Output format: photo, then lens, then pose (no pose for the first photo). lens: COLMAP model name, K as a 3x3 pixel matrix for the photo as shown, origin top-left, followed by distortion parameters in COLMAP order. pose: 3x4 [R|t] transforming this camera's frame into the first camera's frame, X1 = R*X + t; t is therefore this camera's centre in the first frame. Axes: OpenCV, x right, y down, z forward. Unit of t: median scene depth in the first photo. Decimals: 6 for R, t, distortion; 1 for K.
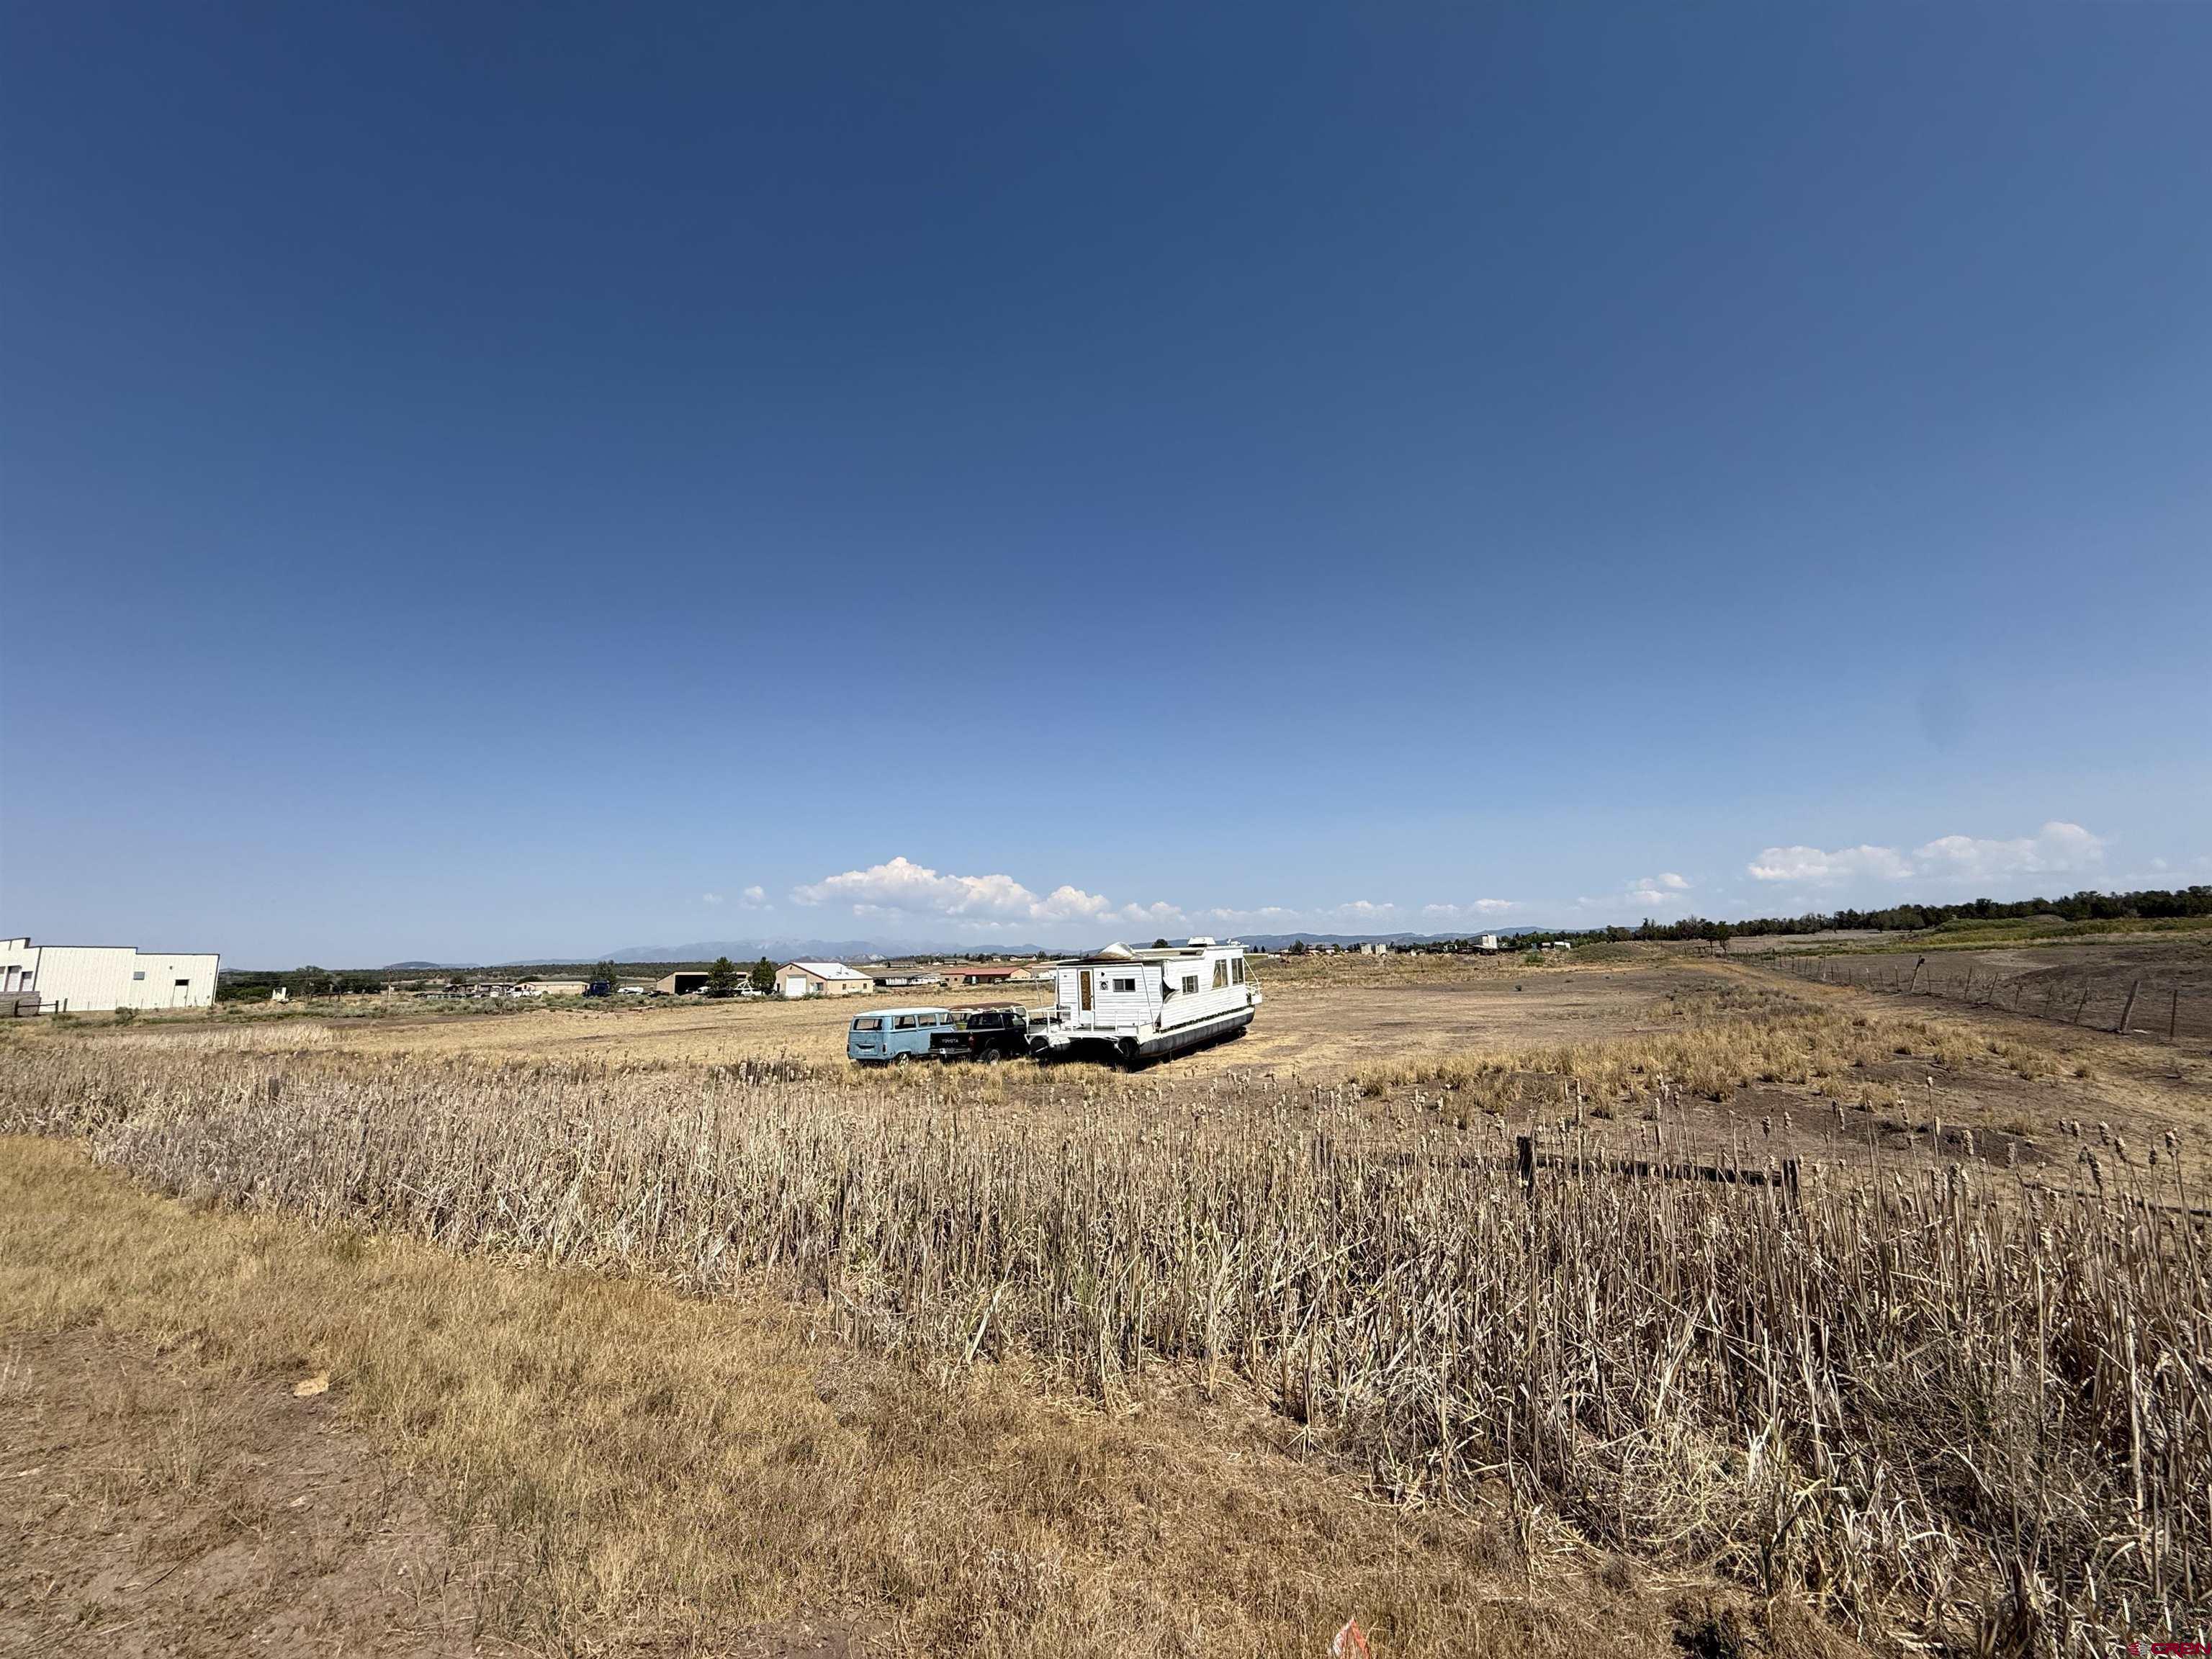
lens RADIAL K [[882.4, 0, 1106.0], [0, 882.4, 829.5], [0, 0, 1]] dist [0.001225, -0.000069]
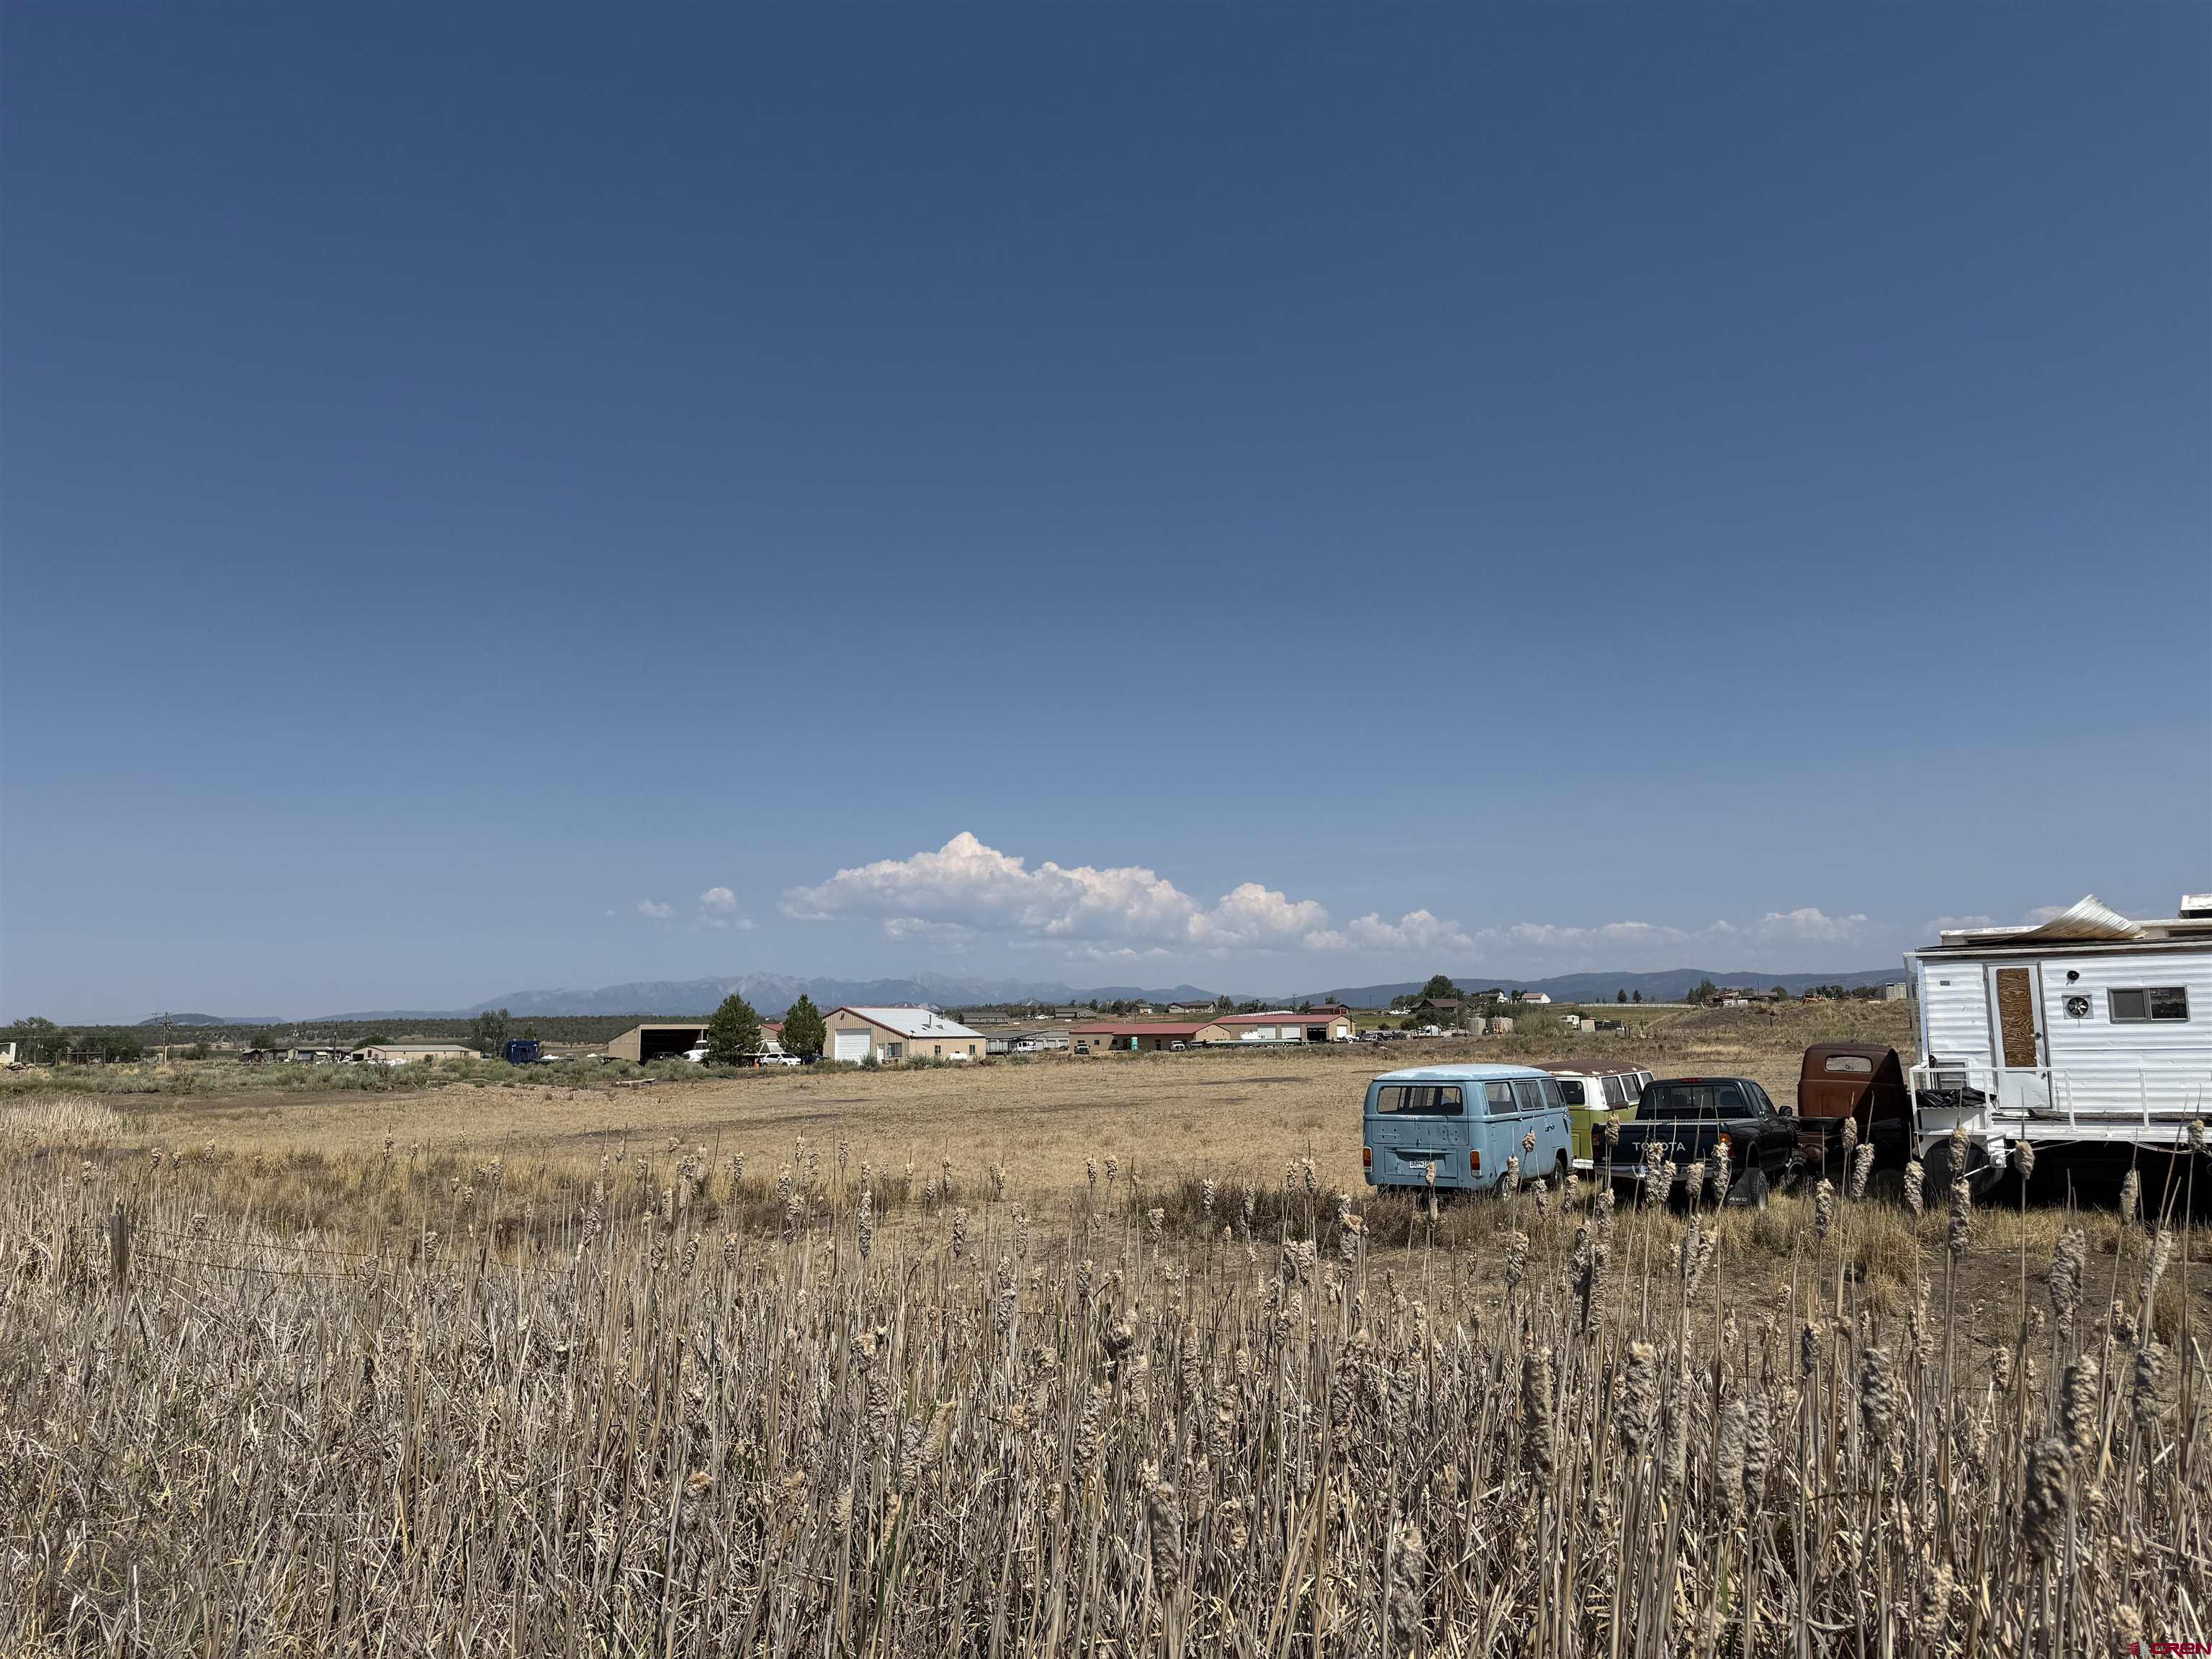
lens RADIAL K [[1548.0, 0, 1122.2], [0, 1548.0, 839.2], [0, 0, 1]] dist [0.098350, -0.152109]
pose [[0.992583, -0.009807, -0.121175, -0.296141], [0.013940, 0.999348, 0.033305, 0.072947], [0.120769, -0.034747, 0.992072, 0.274922]]
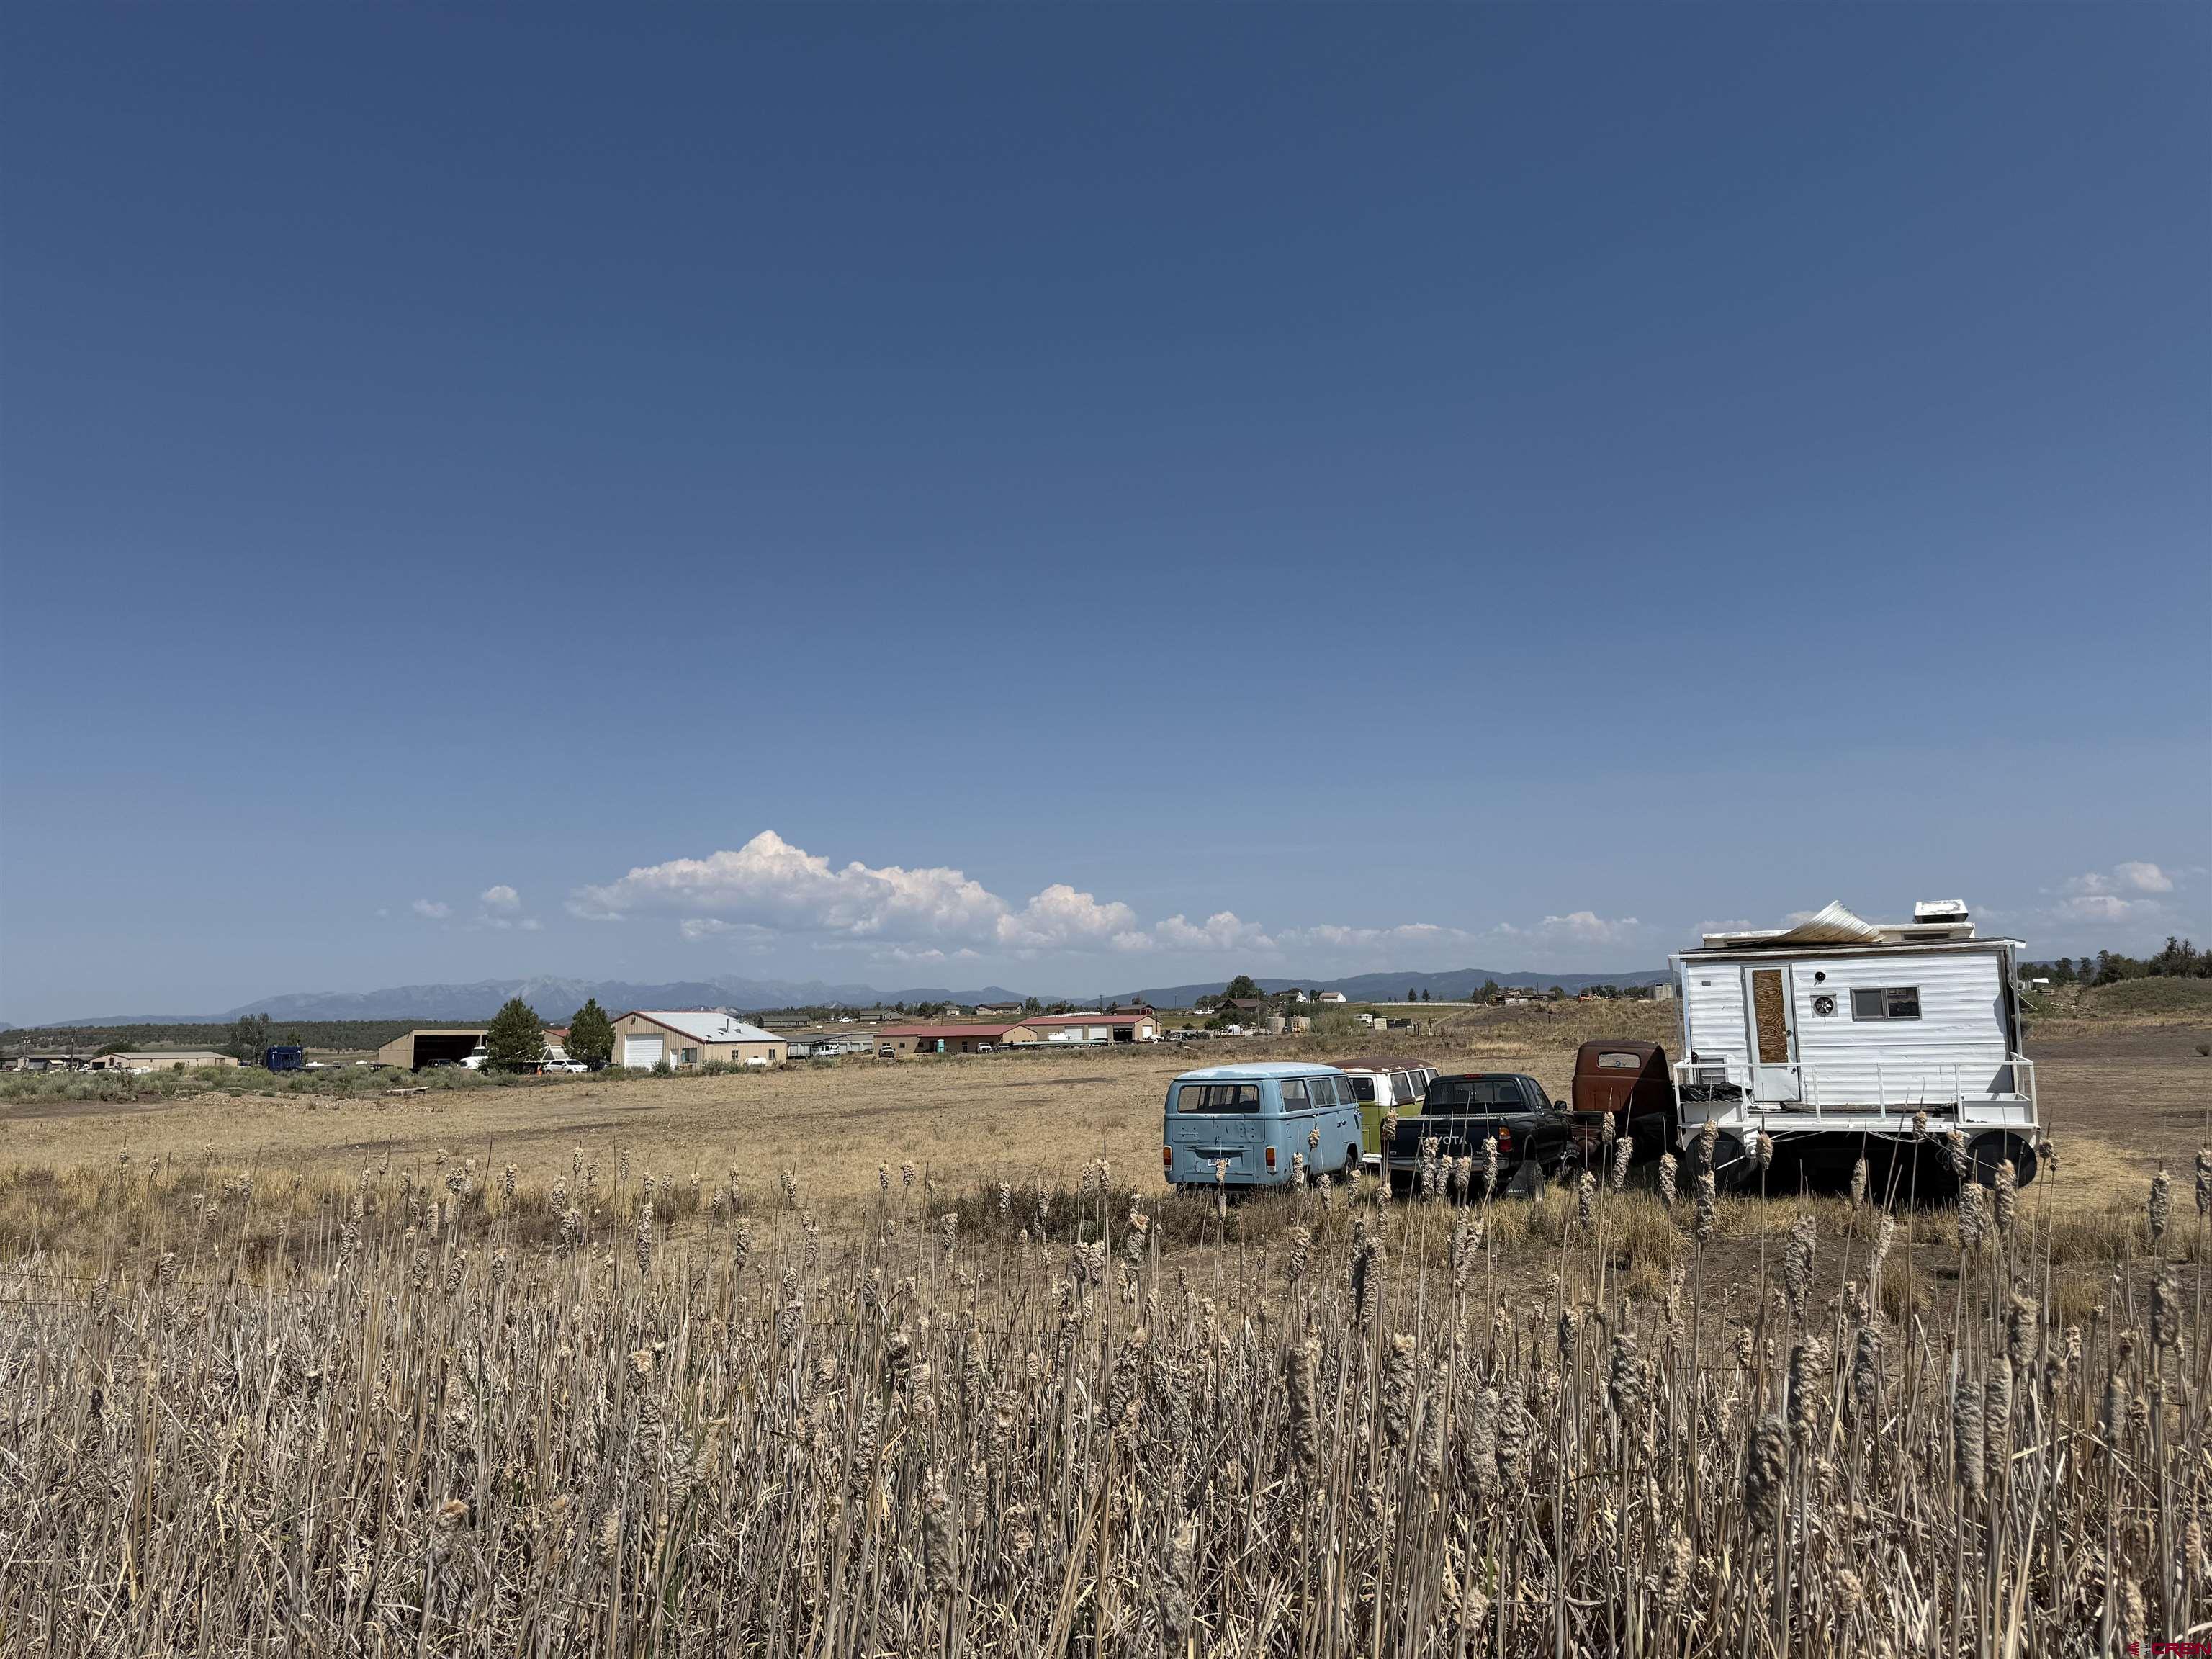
lens RADIAL K [[1551.2, 0, 1118.8], [0, 1551.2, 826.9], [0, 0, 1]] dist [0.064473, -0.067377]
pose [[0.999999, 0.000177, -0.001006, -0.293860], [-0.000151, 0.999675, 0.025489, 0.072807], [0.001010, -0.025489, 0.999675, 0.275279]]
